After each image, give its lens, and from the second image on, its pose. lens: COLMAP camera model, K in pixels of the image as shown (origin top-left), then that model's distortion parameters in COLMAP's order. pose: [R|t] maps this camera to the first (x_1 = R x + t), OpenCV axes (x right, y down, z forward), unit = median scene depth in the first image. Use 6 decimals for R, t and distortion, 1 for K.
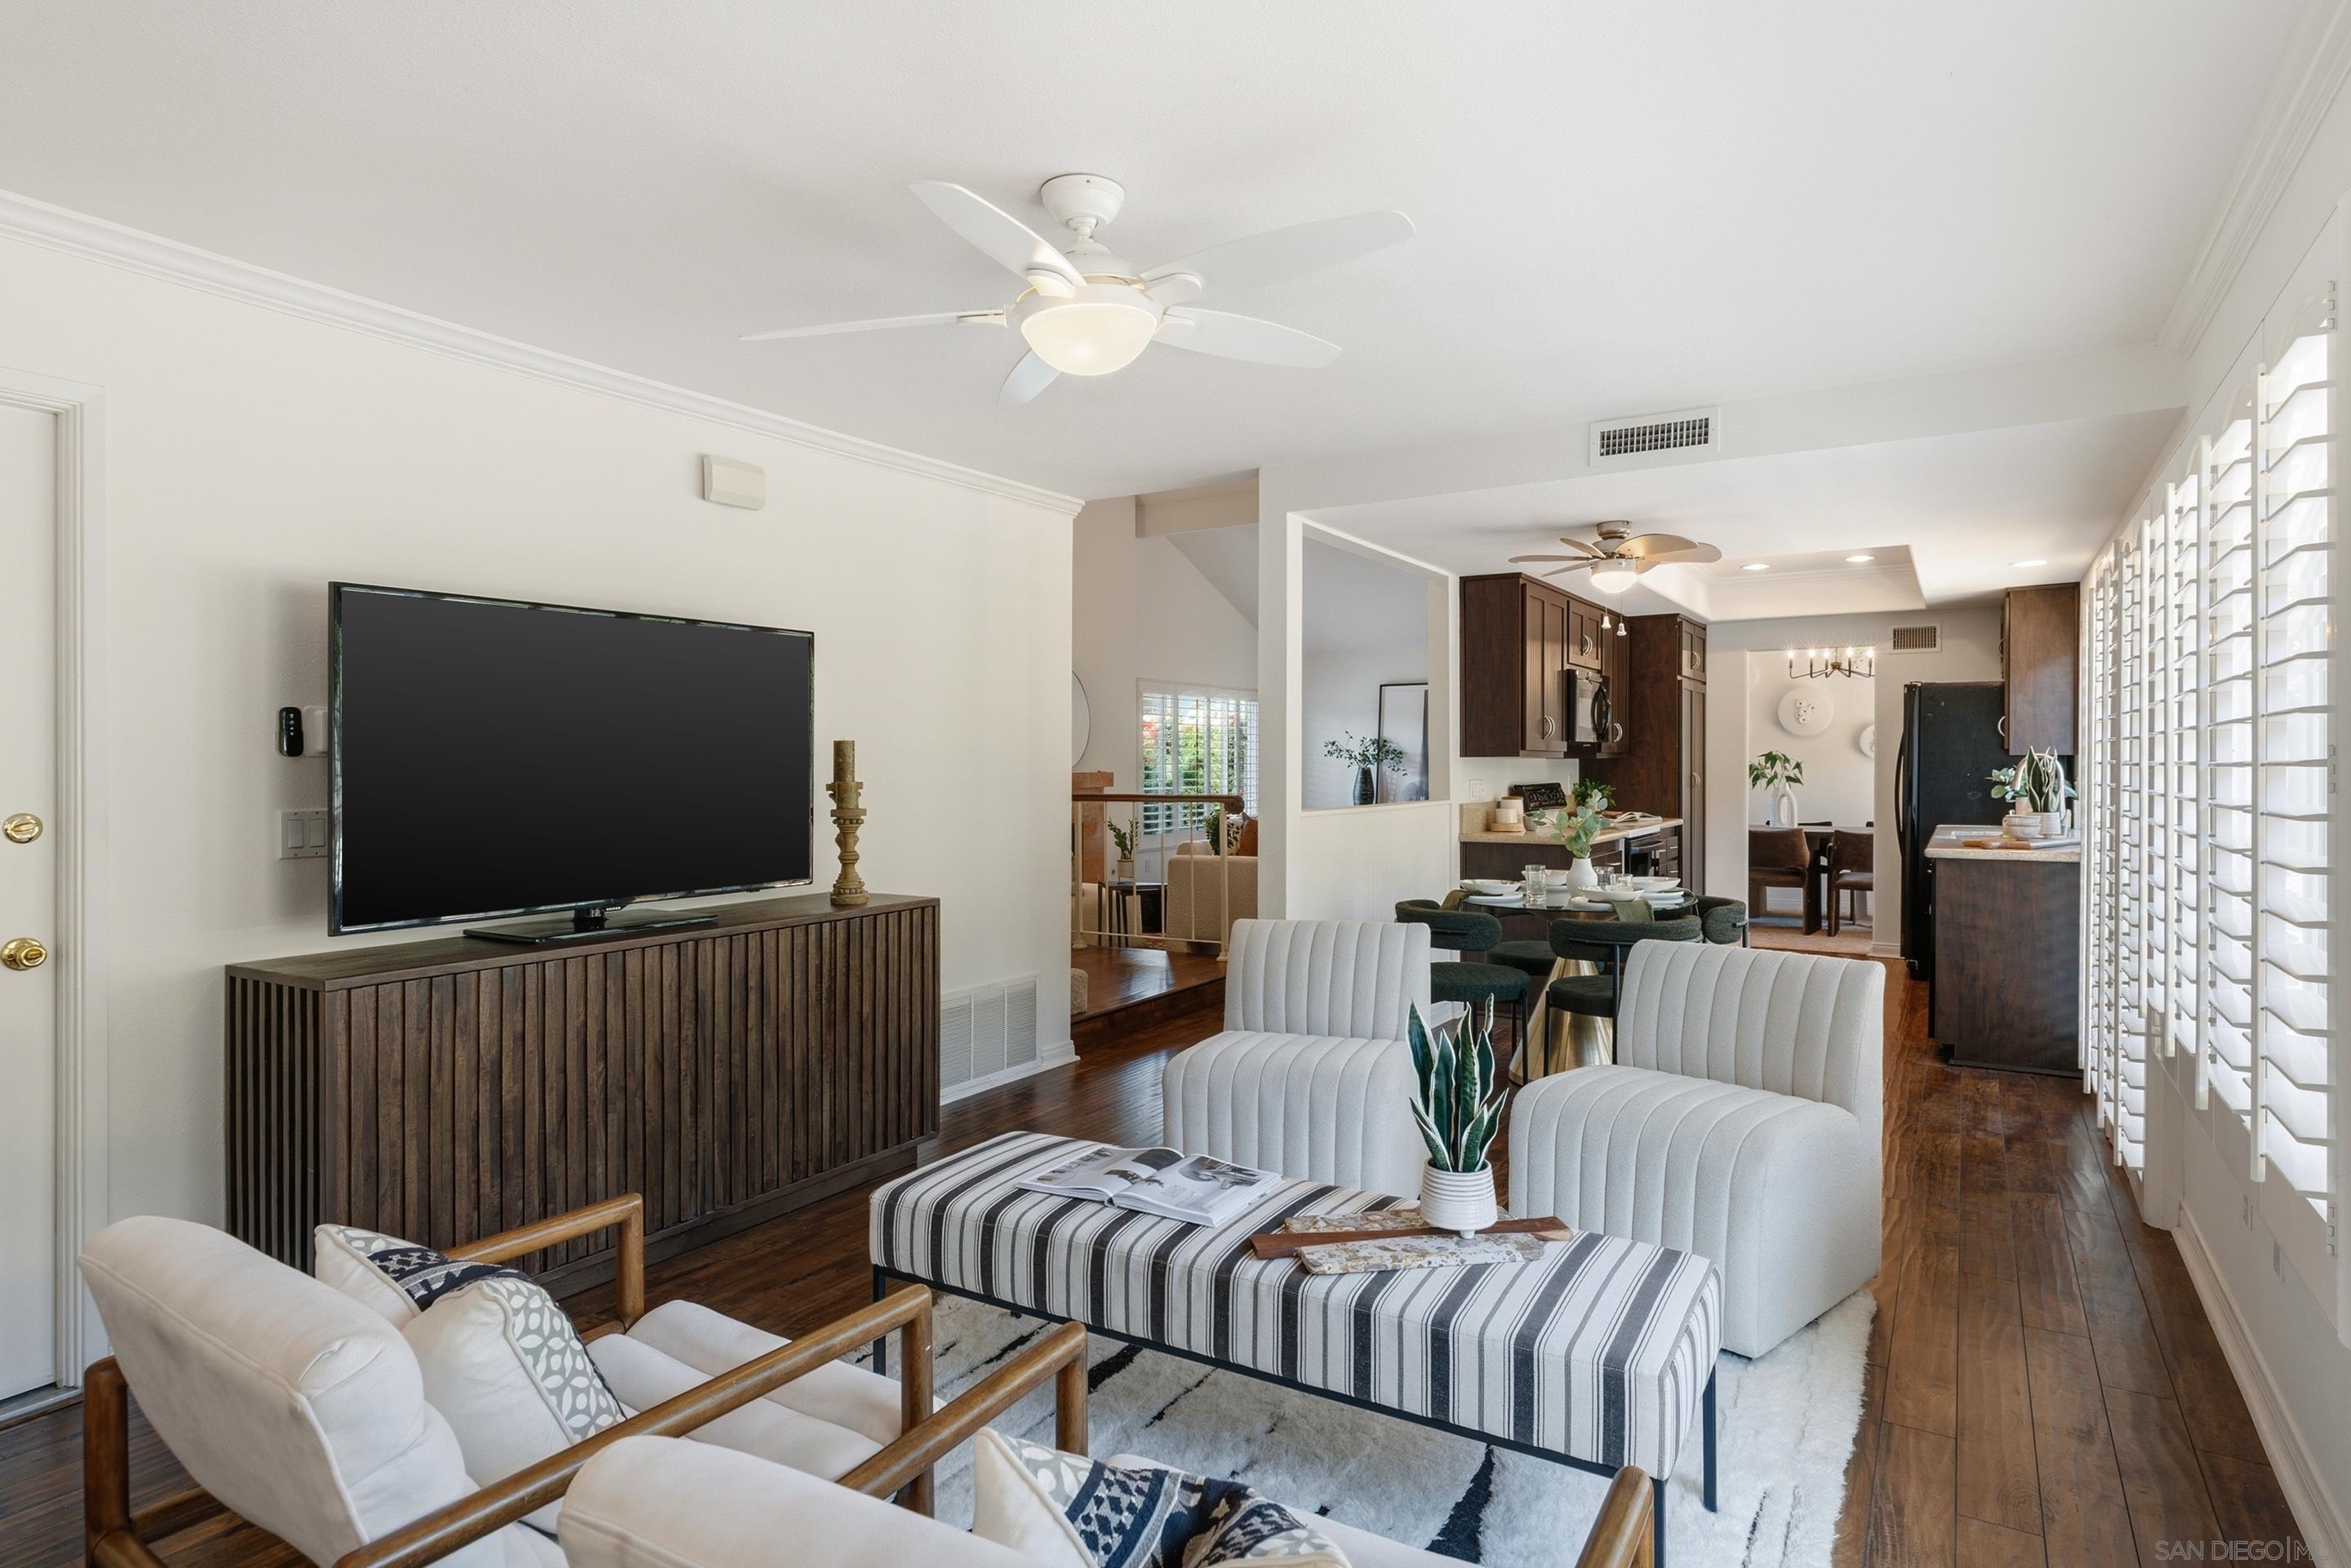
lens RADIAL K [[1271.4, 0, 1178.0], [0, 1271.4, 772.8], [0, 0, 1]] dist [0.003483, 0.000489]
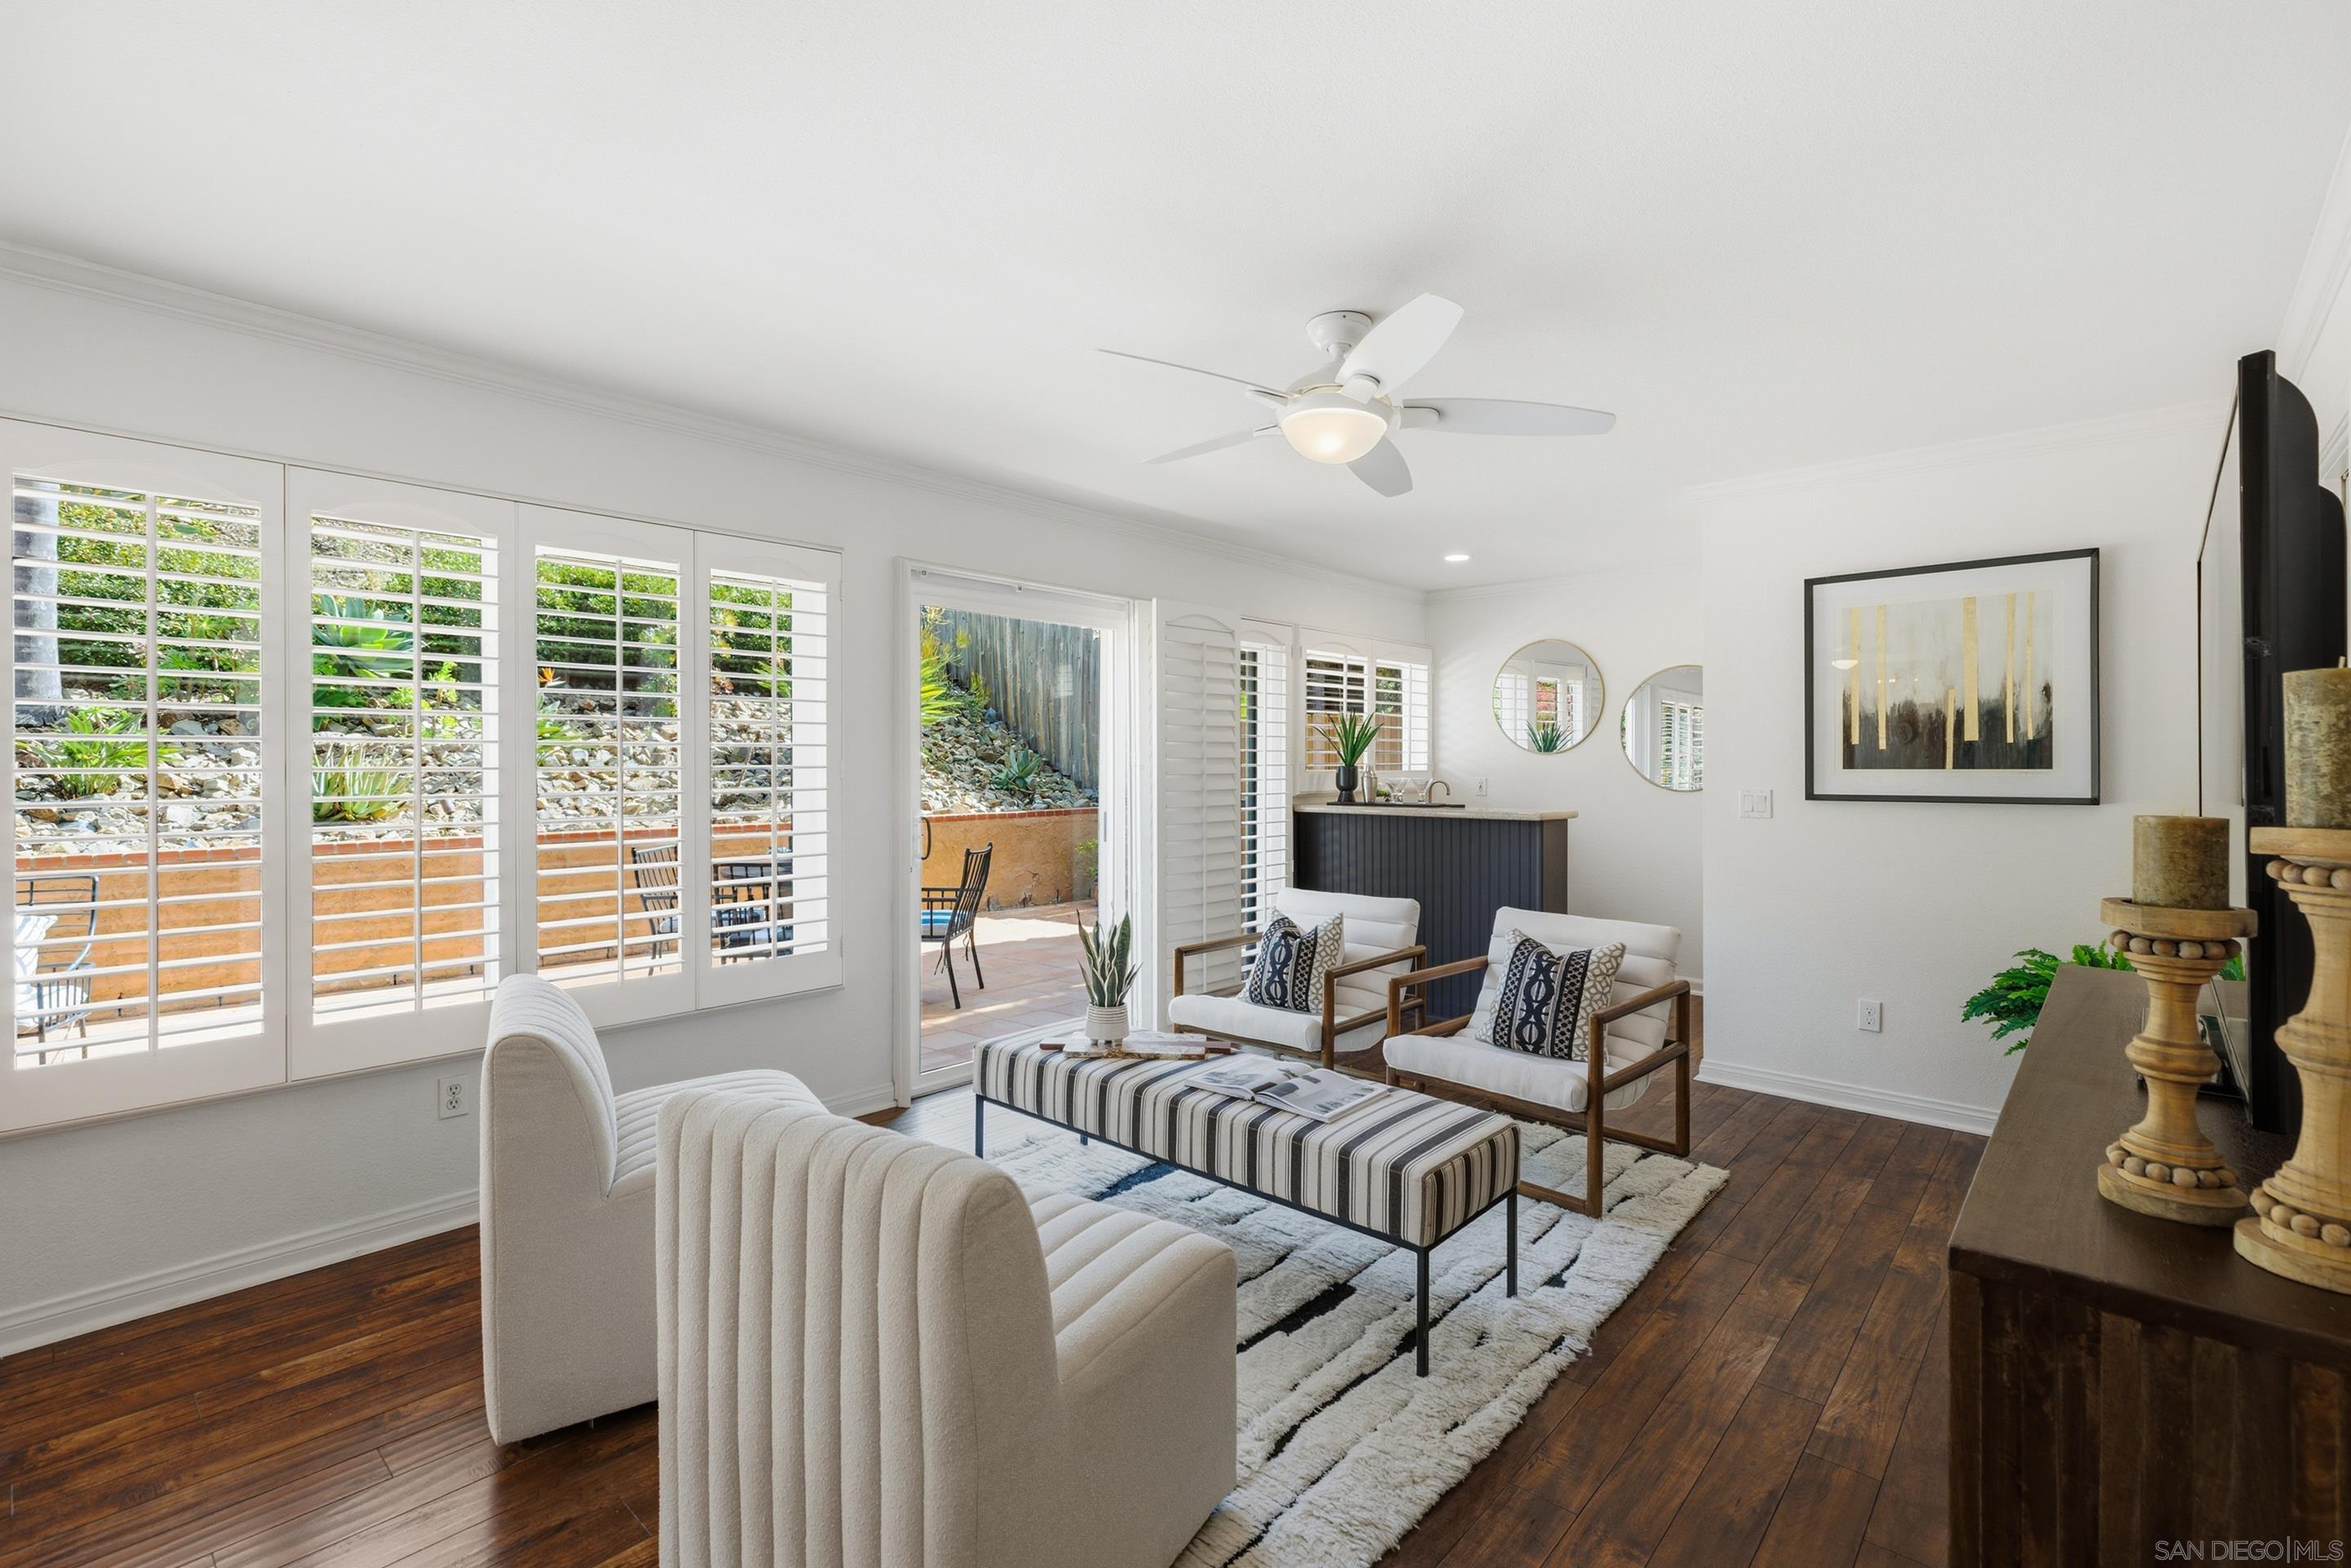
lens RADIAL K [[1054.8, 0, 1175.7], [0, 1054.8, 768.6], [0, 0, 1]] dist [0.005676, -0.001241]
pose [[-0.983914, 0.002773, 0.178619, -0.039378], [0.004544, 0.999944, 0.009508, -0.005145], [-0.178582, 0.010166, -0.983872, 0.785355]]
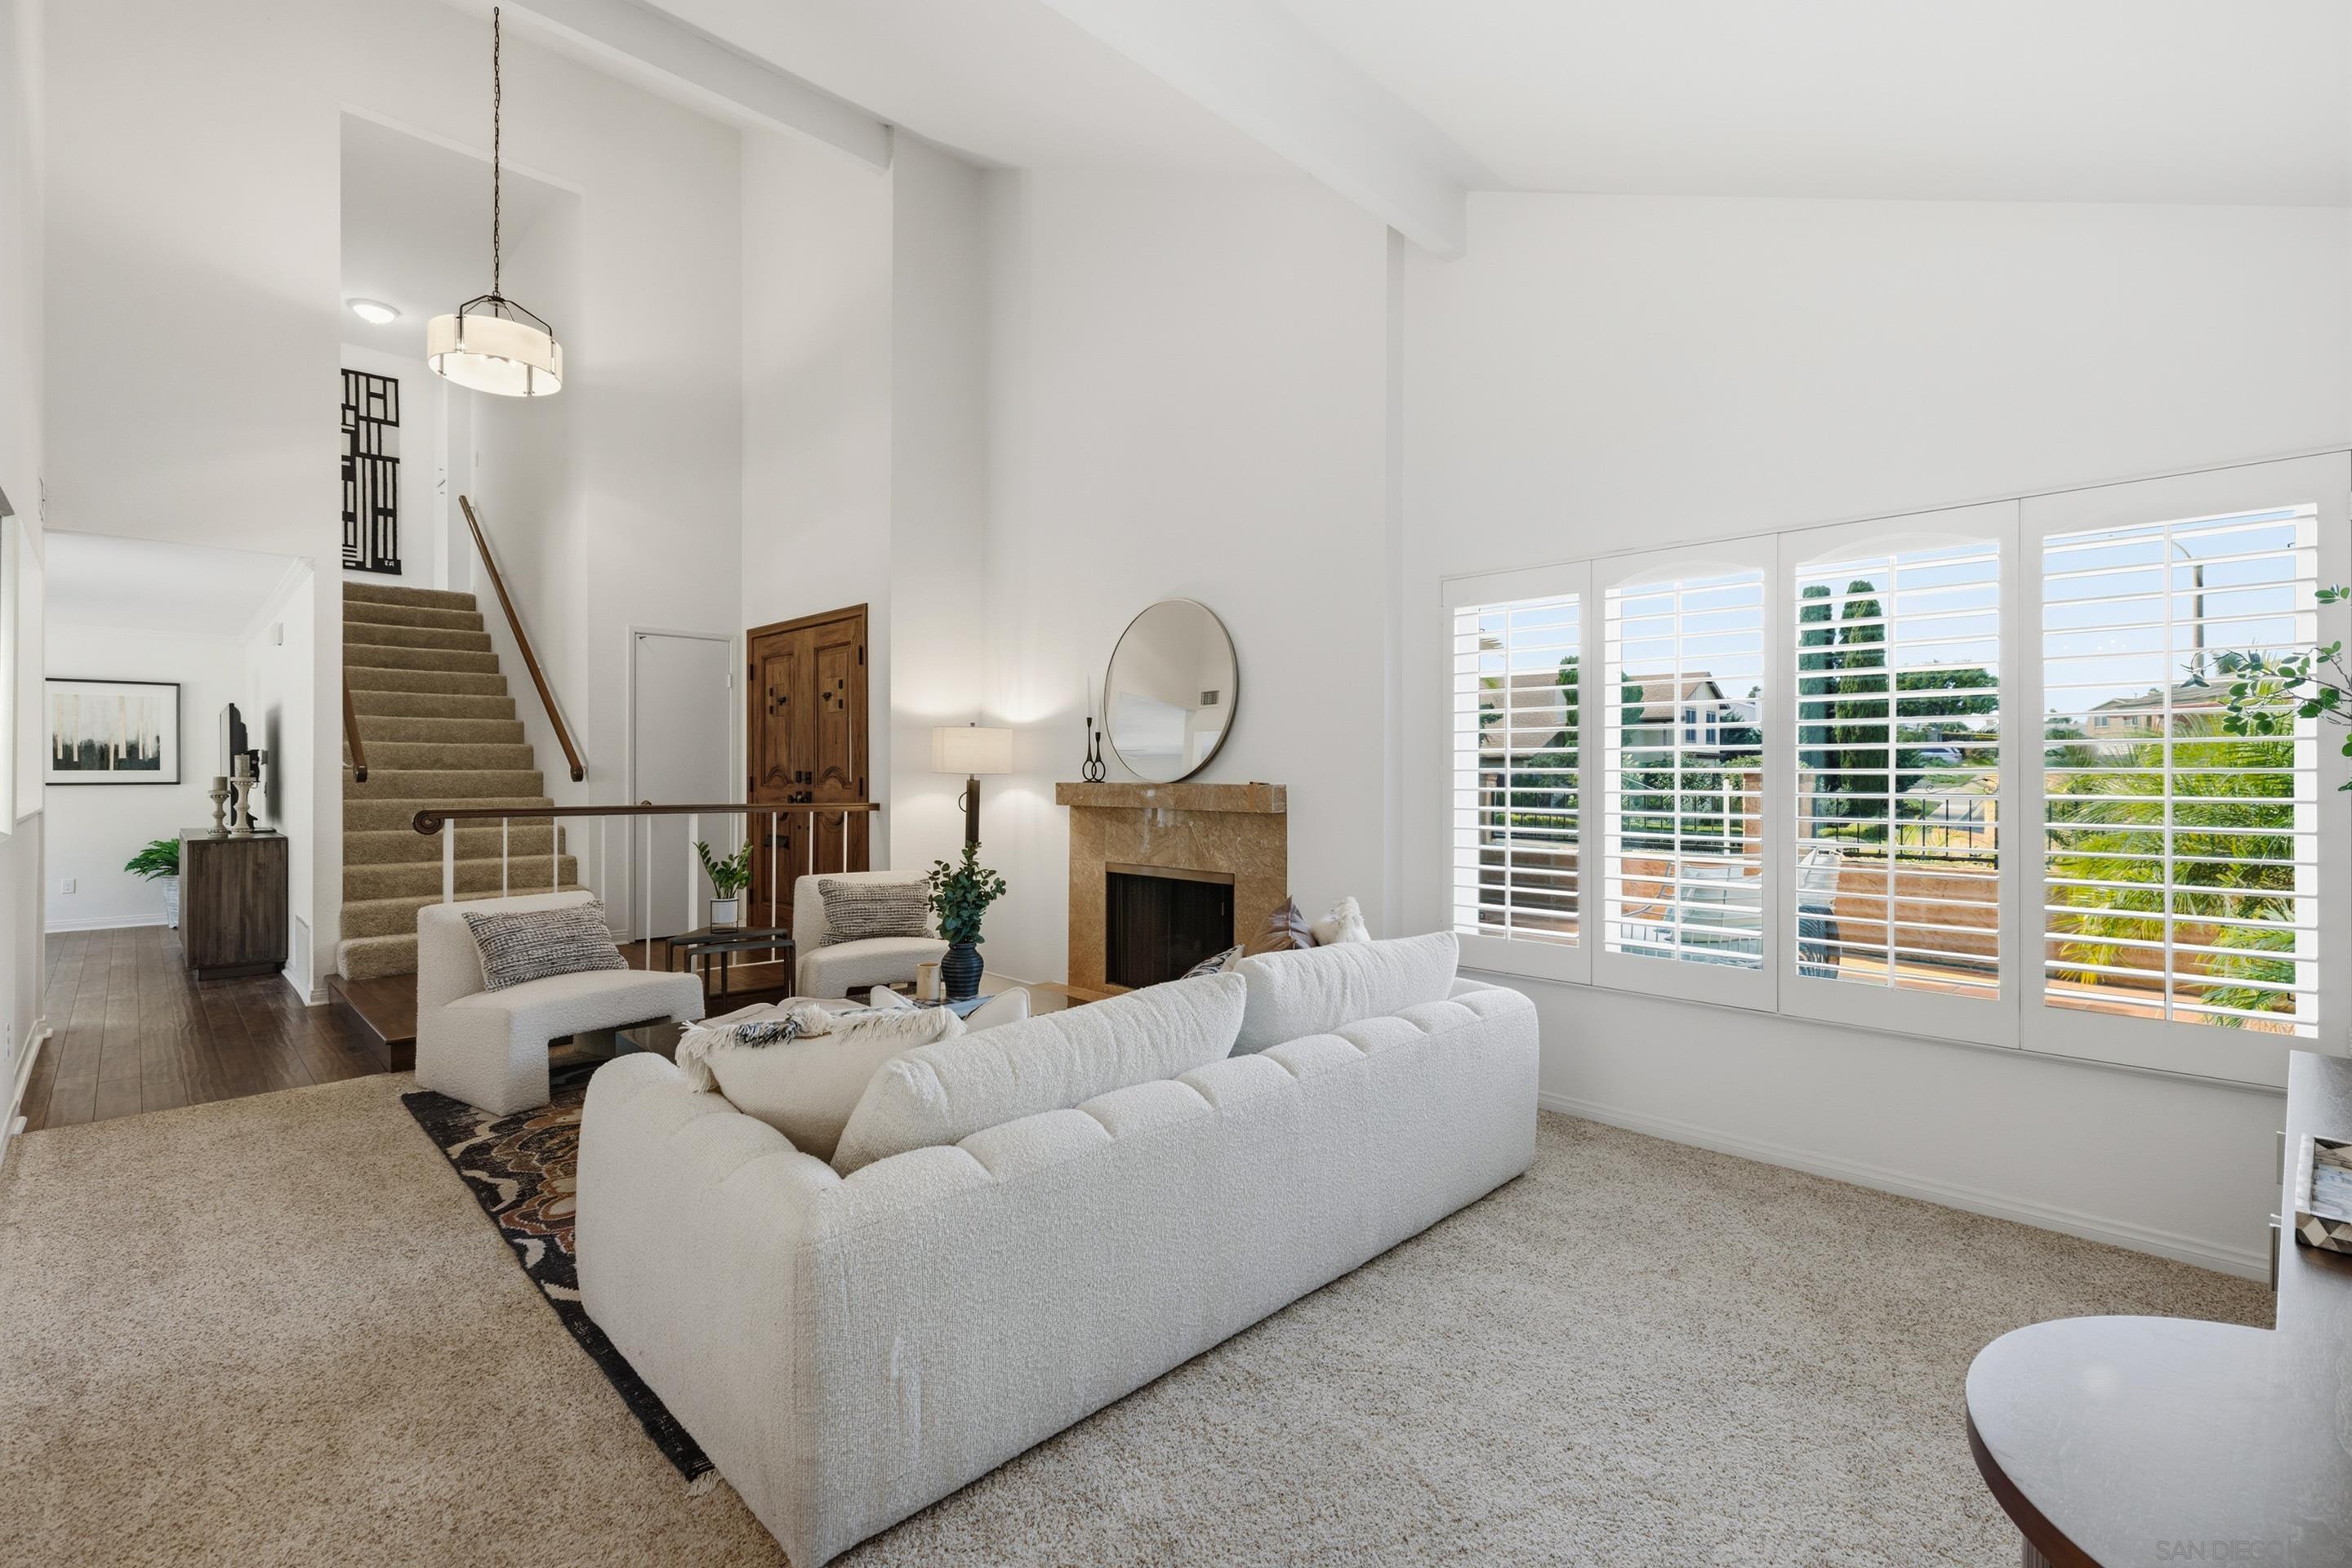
lens RADIAL K [[1055.3, 0, 1176.2], [0, 1055.3, 768.6], [0, 0, 1]] dist [0.005676, -0.001241]
pose [[-0.234916, 0.000425, -0.972016, 0.601577], [-0.007455, 0.999970, 0.002239, -0.012485], [0.971987, 0.007772, -0.234905, 1.715244]]
